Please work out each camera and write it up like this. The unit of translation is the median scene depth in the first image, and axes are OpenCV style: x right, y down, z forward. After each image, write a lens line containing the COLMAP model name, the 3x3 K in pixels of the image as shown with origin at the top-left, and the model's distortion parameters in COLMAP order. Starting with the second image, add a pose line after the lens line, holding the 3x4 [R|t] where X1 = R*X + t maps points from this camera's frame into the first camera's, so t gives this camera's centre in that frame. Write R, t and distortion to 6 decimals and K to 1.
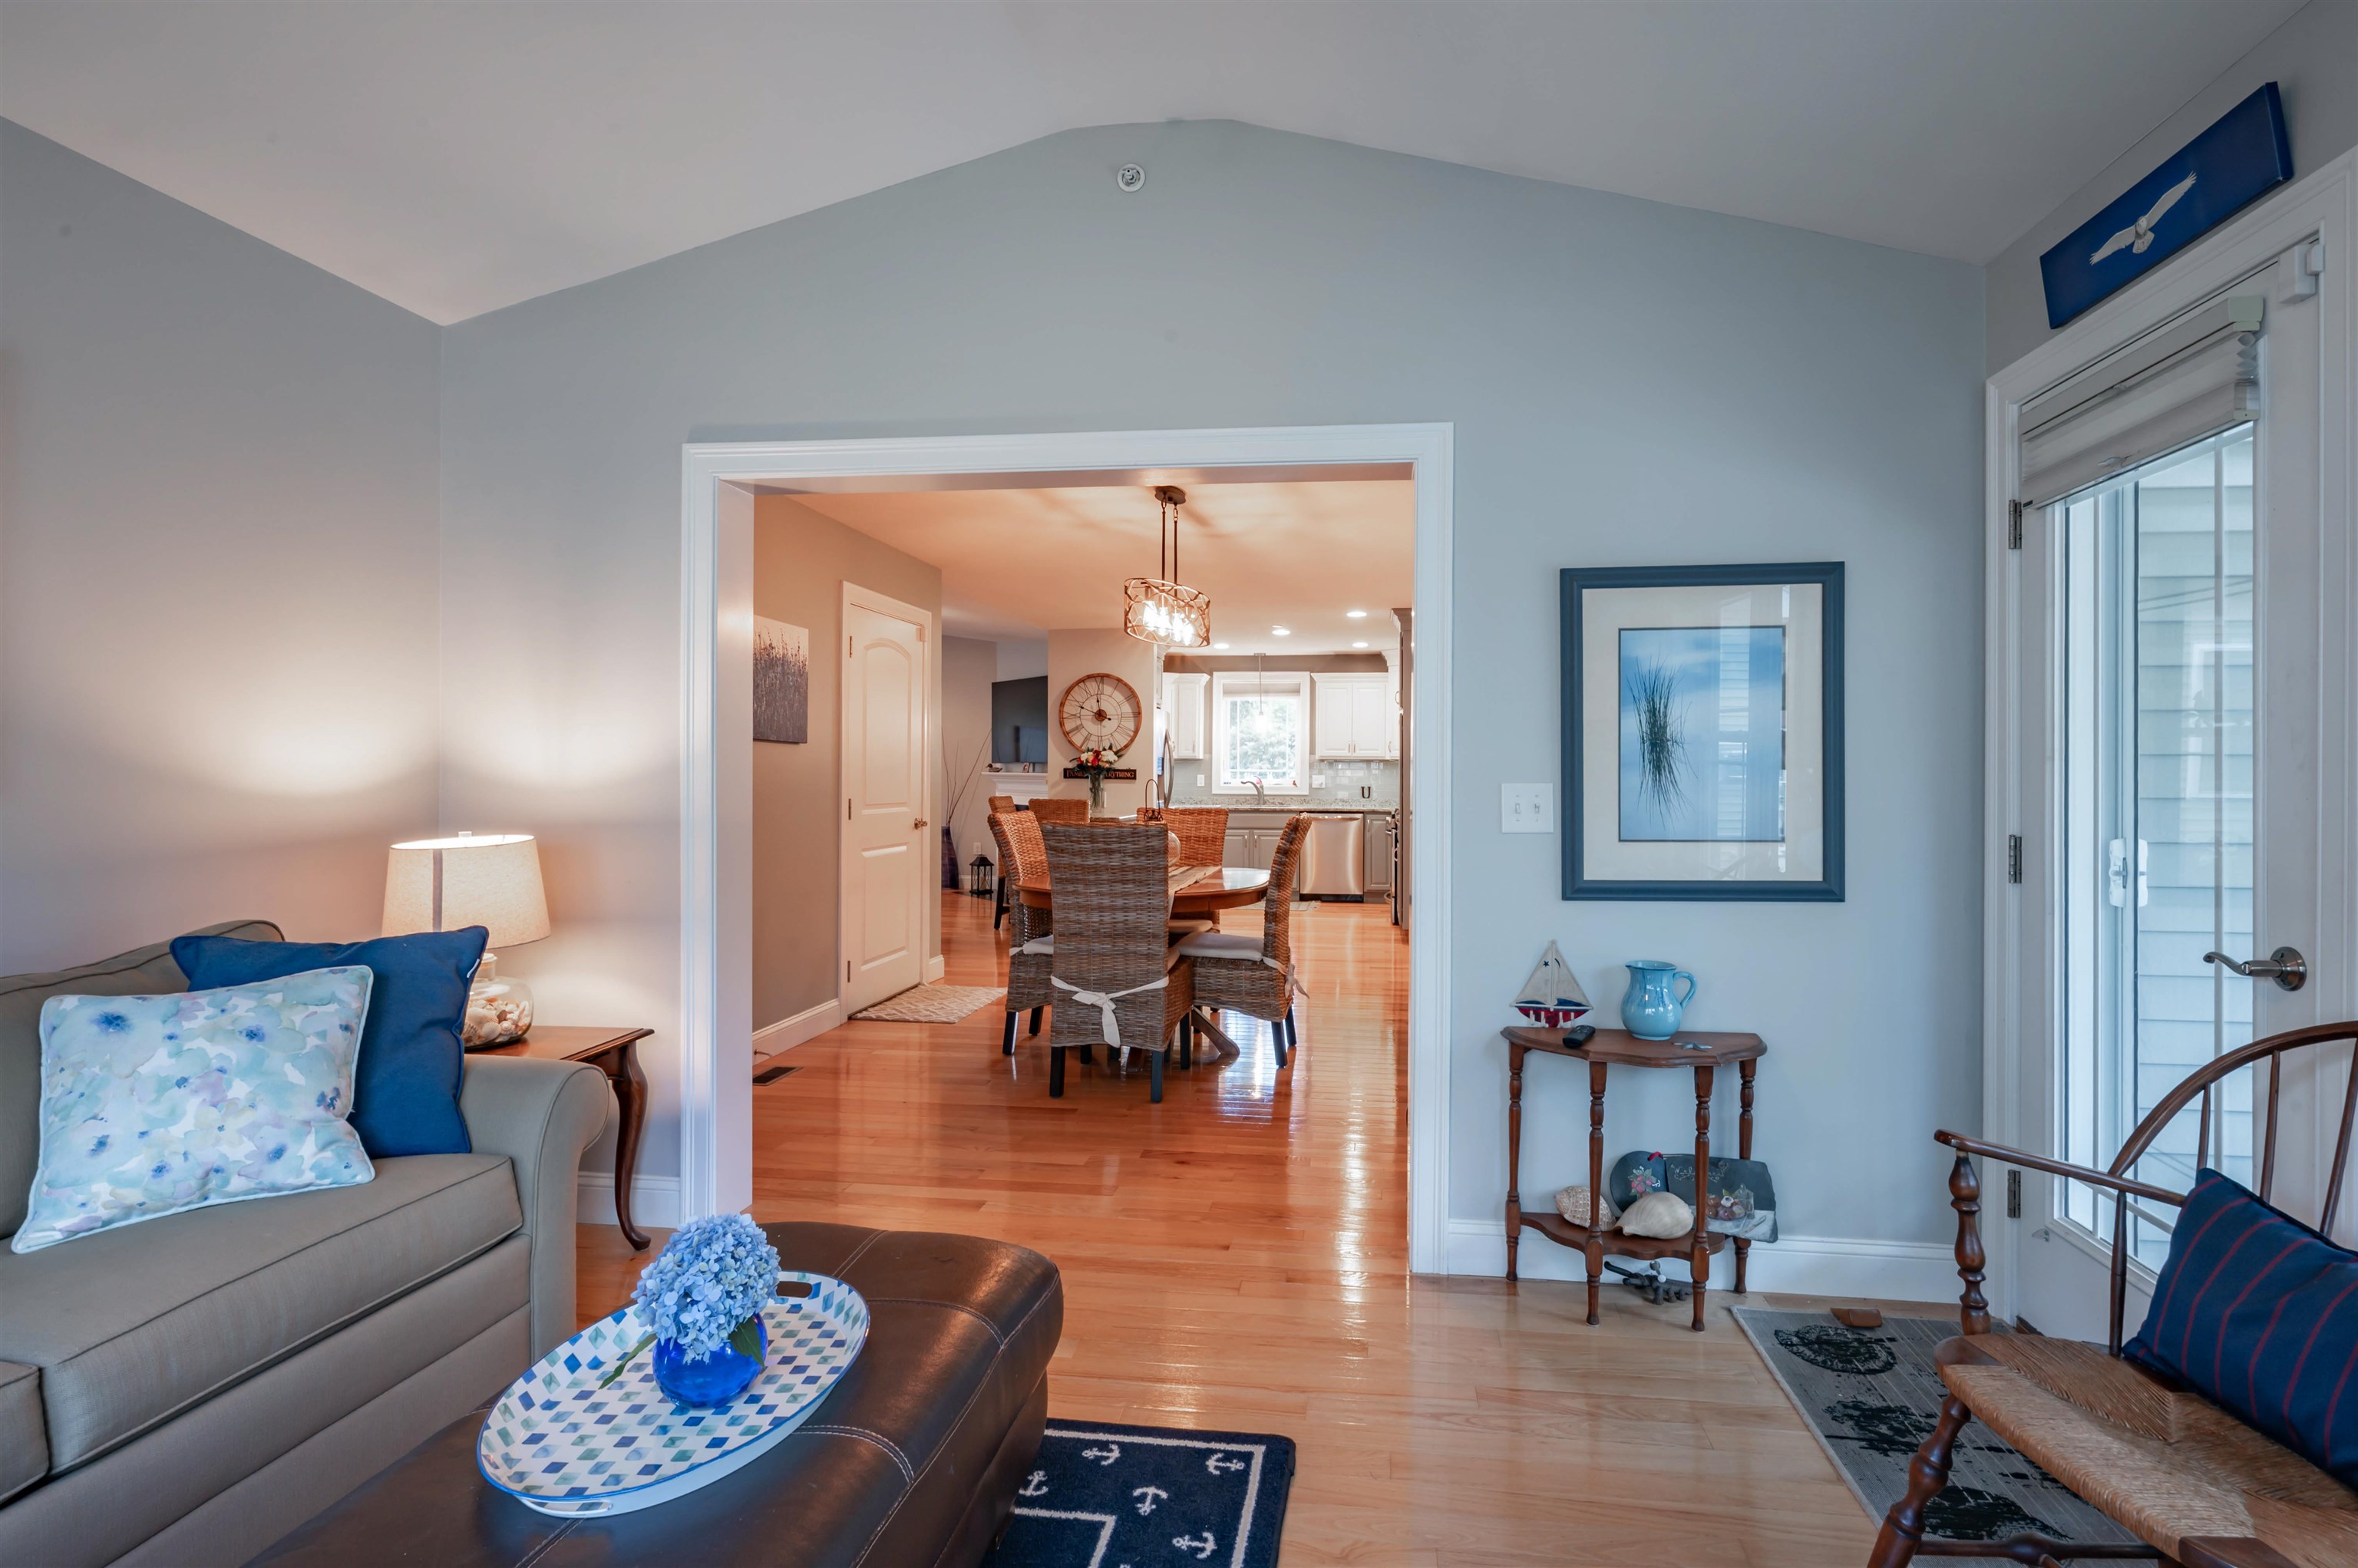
lens RADIAL K [[1139.1, 0, 1195.5], [0, 1139.1, 778.9], [0, 0, 1]] dist [-0.000783, 0.001410]
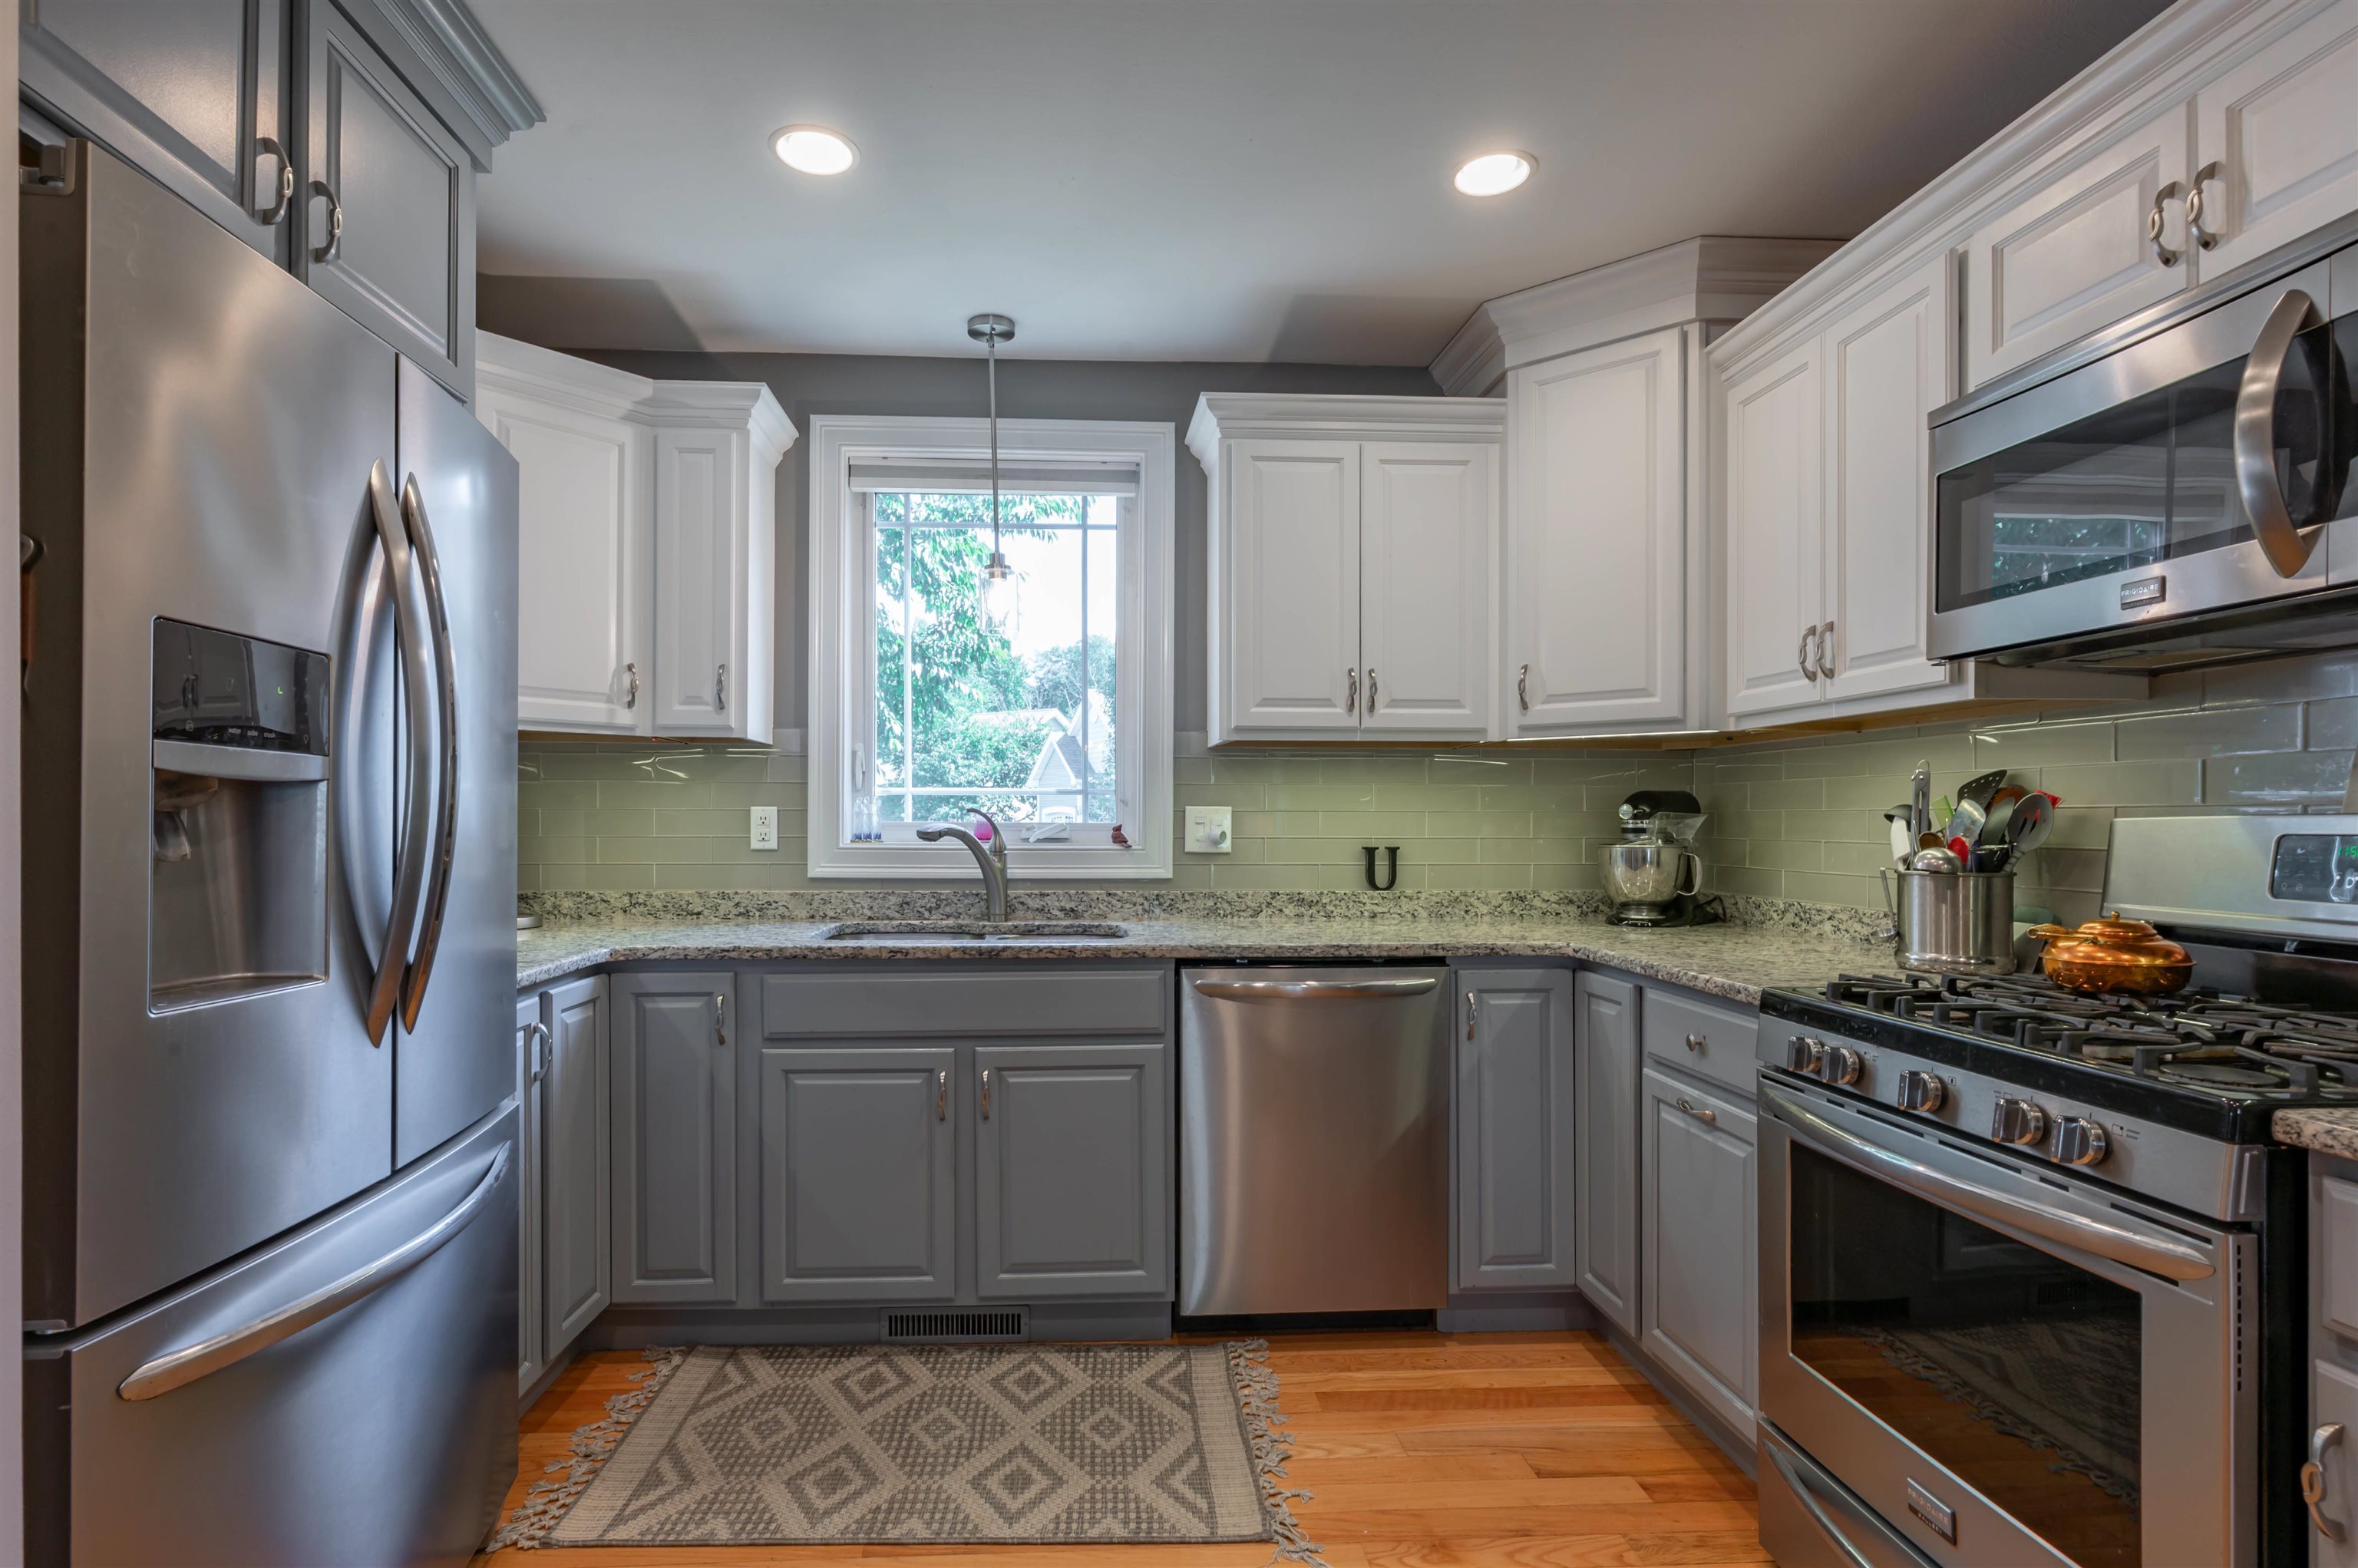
lens RADIAL K [[1169.7, 0, 1126.9], [0, 1169.7, 822.4], [0, 0, 1]] dist [-0.003489, 0.002356]
pose [[0.977685, -0.004165, 0.210037, 0.036436], [0.005150, 0.999978, -0.004141, 0.002159], [-0.210015, 0.005130, 0.977685, 0.892724]]
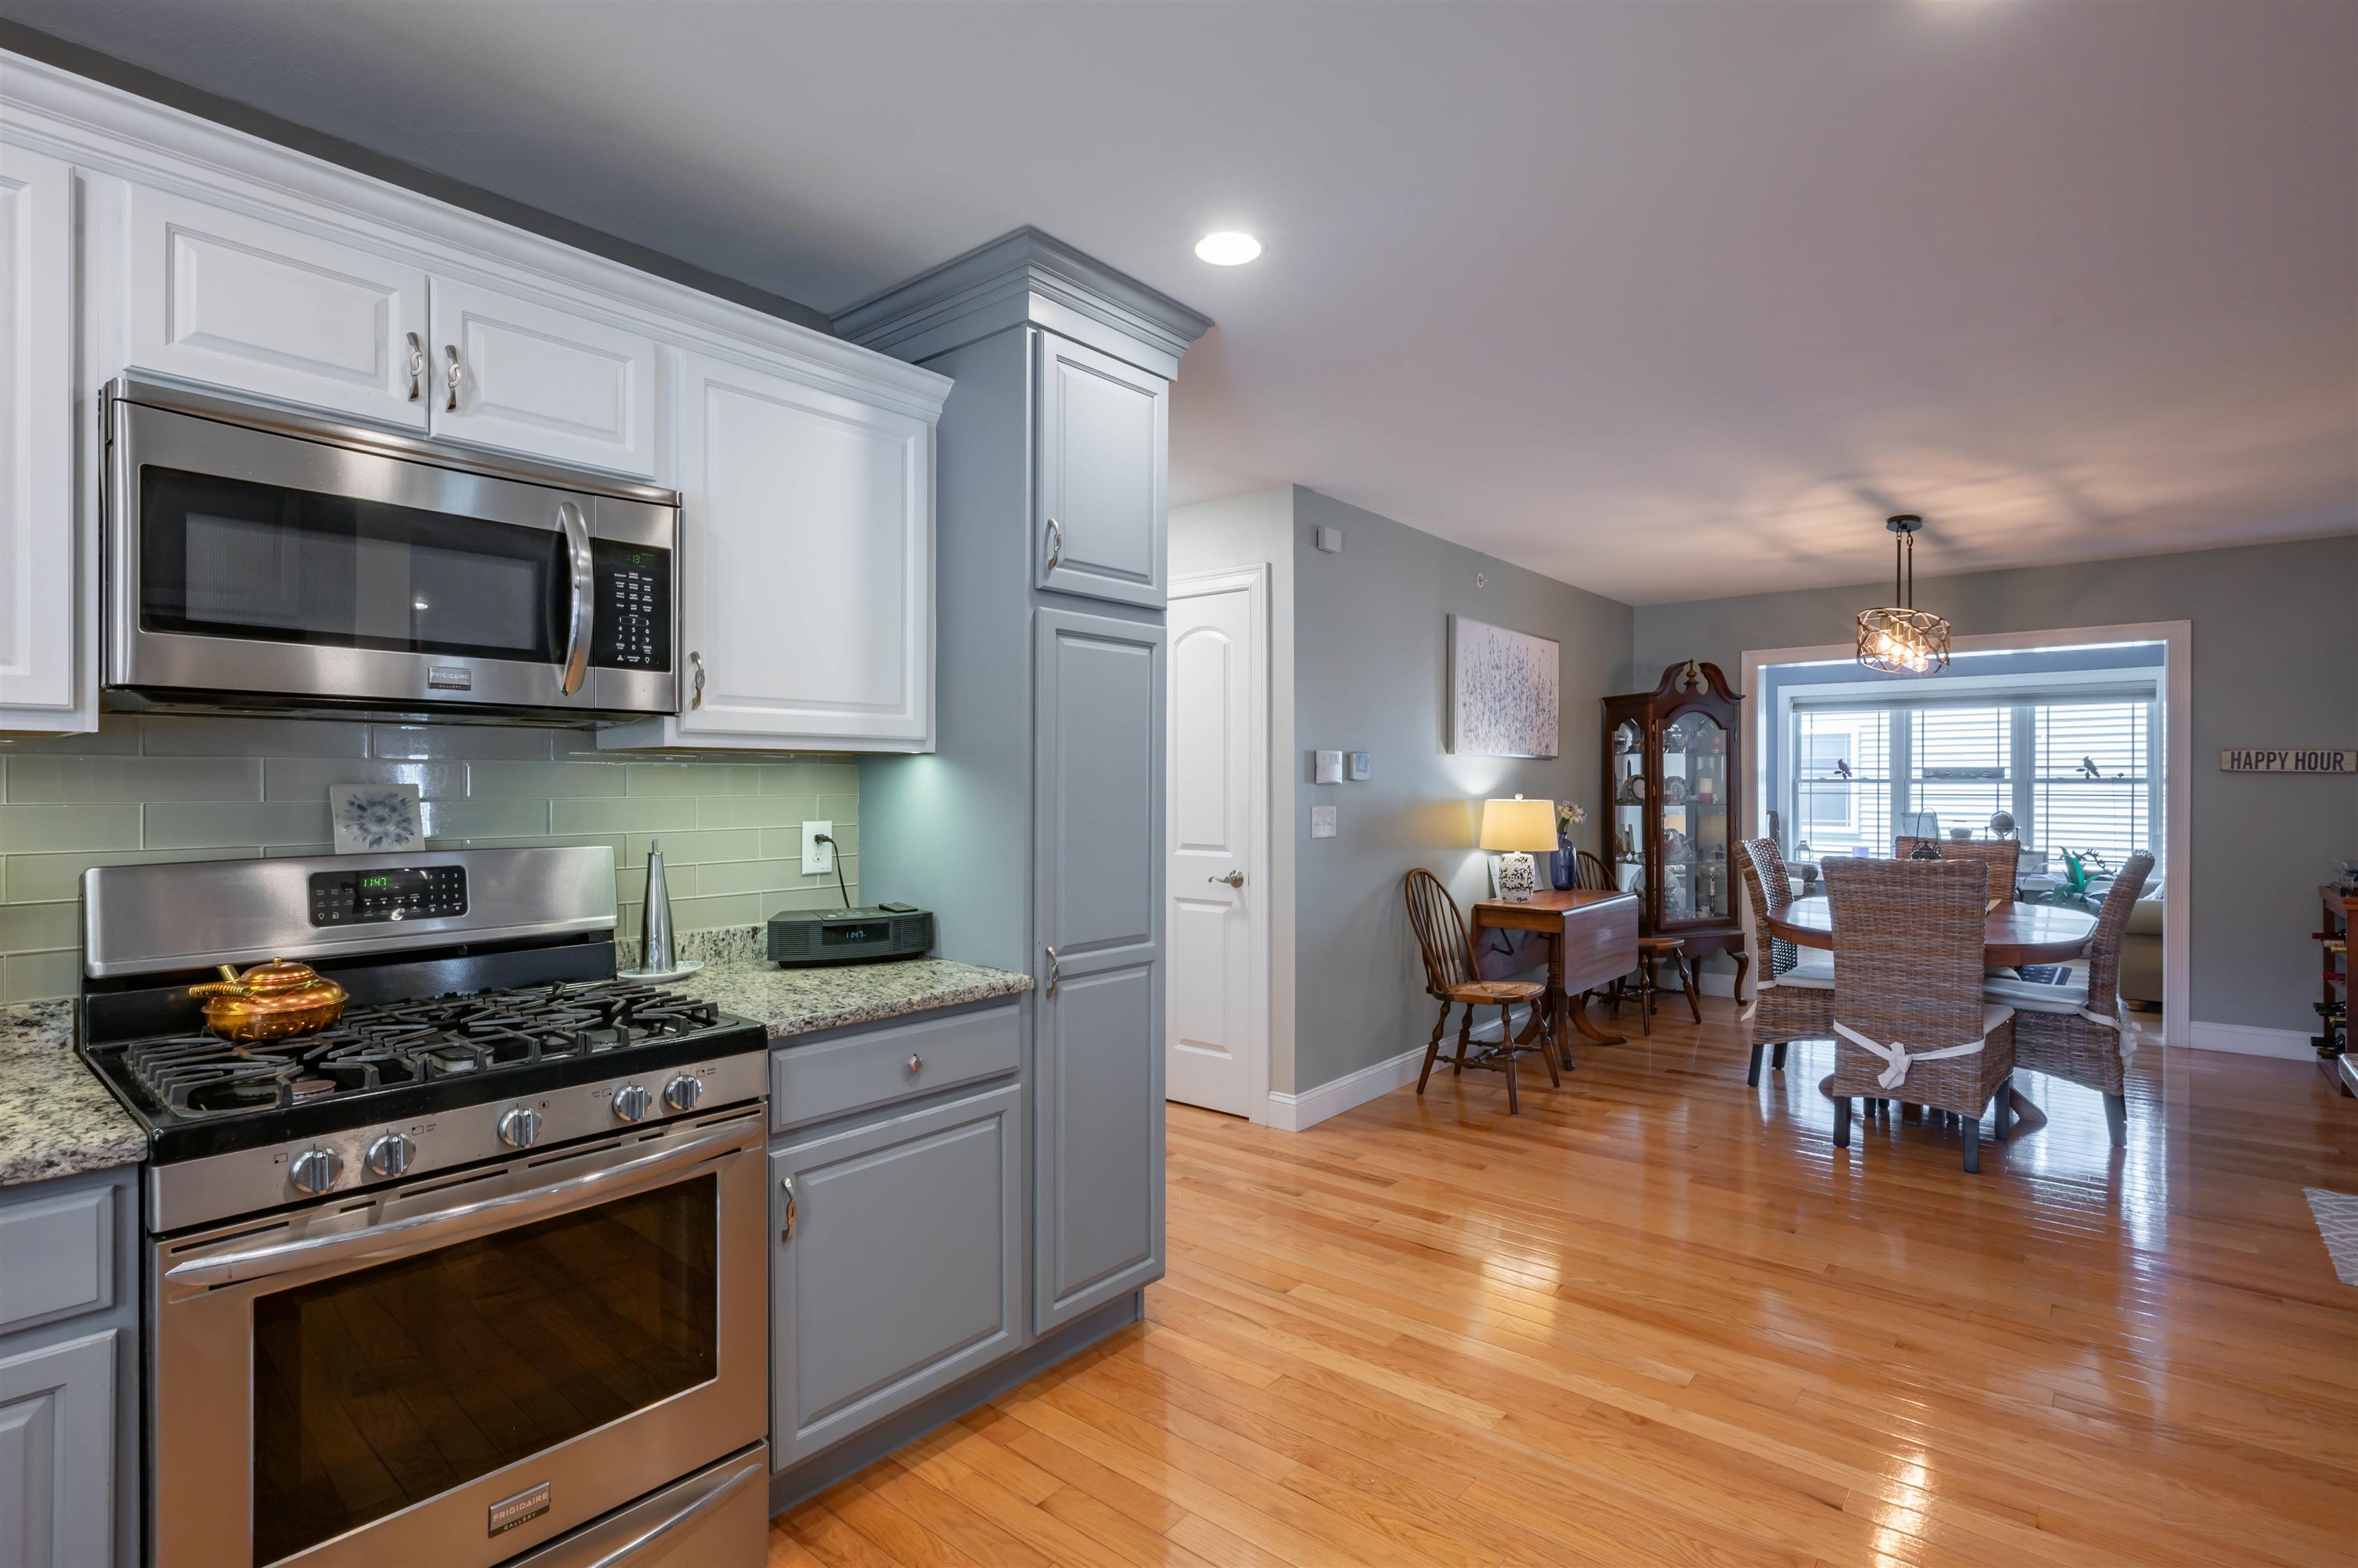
lens RADIAL K [[1139.1, 0, 1195.5], [0, 1139.1, 778.9], [0, 0, 1]] dist [-0.000783, 0.001410]
pose [[-0.860762, -0.004472, 0.508987, 0.005159], [-0.002698, 0.999987, 0.004223, -0.013450], [-0.509000, 0.002262, -0.860764, 1.116164]]
